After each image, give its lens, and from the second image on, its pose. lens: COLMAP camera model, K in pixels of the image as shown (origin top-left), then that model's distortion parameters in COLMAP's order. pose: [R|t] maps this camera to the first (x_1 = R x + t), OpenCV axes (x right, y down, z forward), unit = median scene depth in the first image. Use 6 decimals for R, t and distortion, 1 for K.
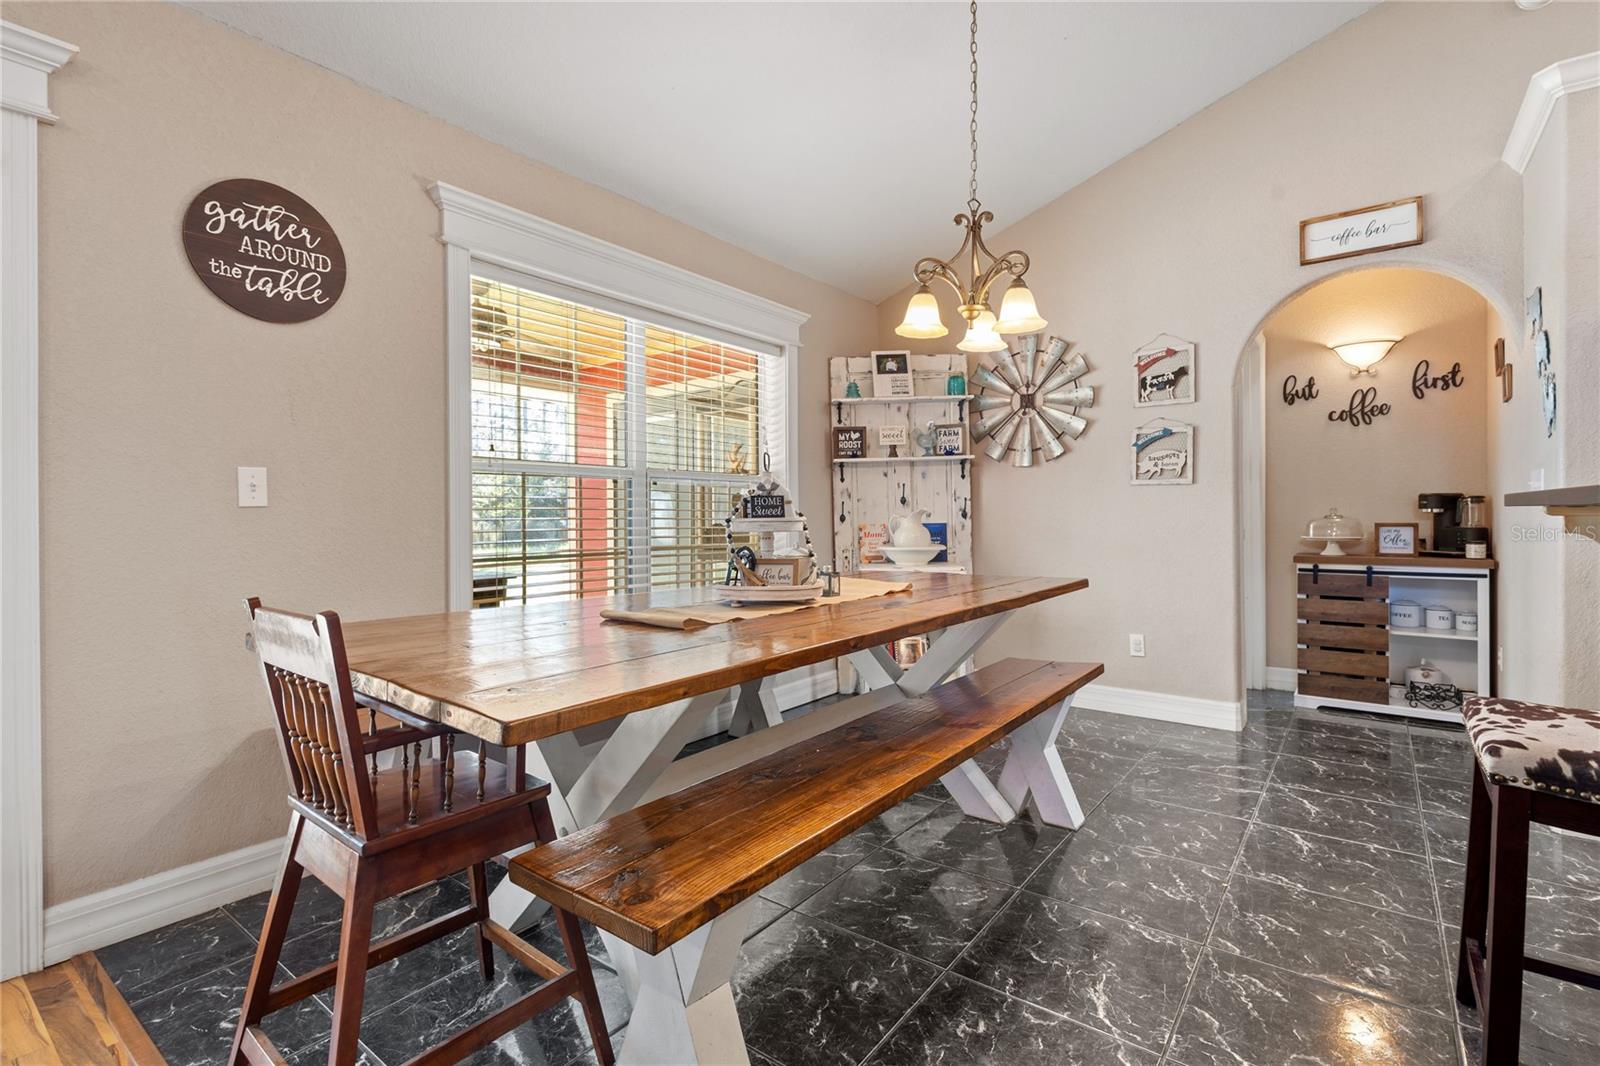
lens RADIAL K [[741.0, 0, 799.1], [0, 741.0, 528.3], [0, 0, 1]] dist [0.015464, -0.002678]
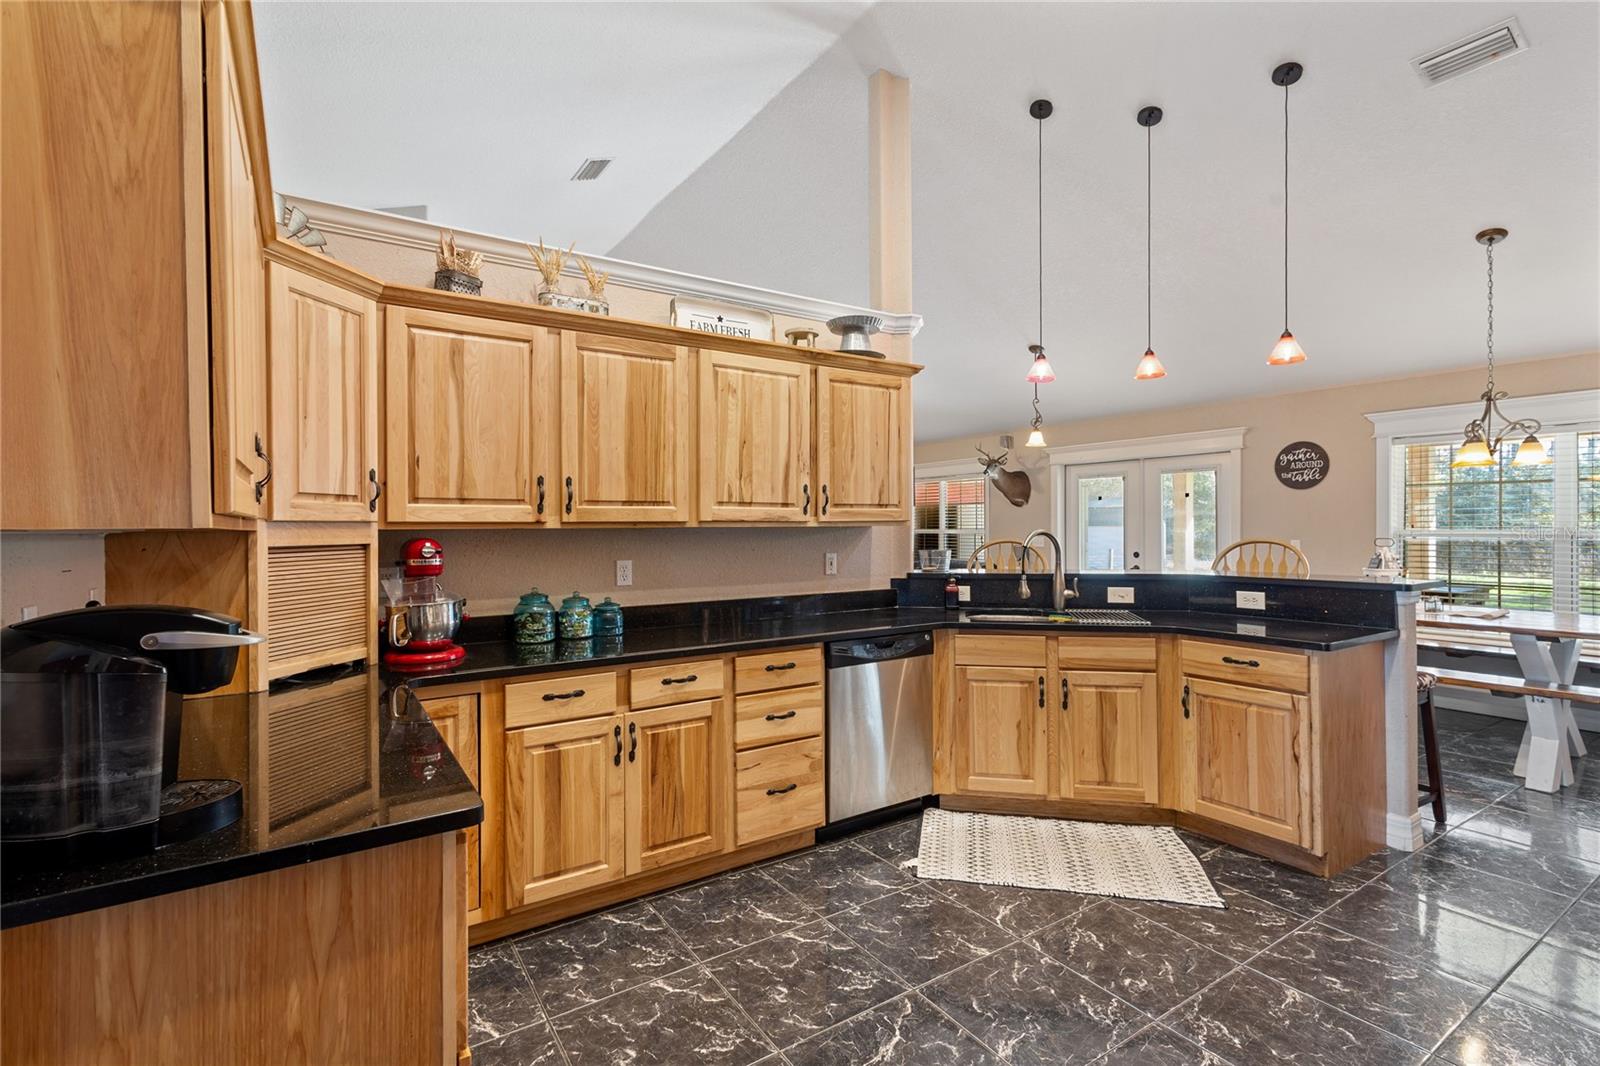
lens RADIAL K [[741.0, 0, 790.8], [0, 741.0, 530.0], [0, 0, 1]] dist [0.015464, -0.002678]
pose [[-0.342891, 0.015590, -0.939246, 1.337598], [-0.005192, 0.999816, 0.018491, -0.083652], [0.939361, 0.011217, -0.342747, 0.074982]]
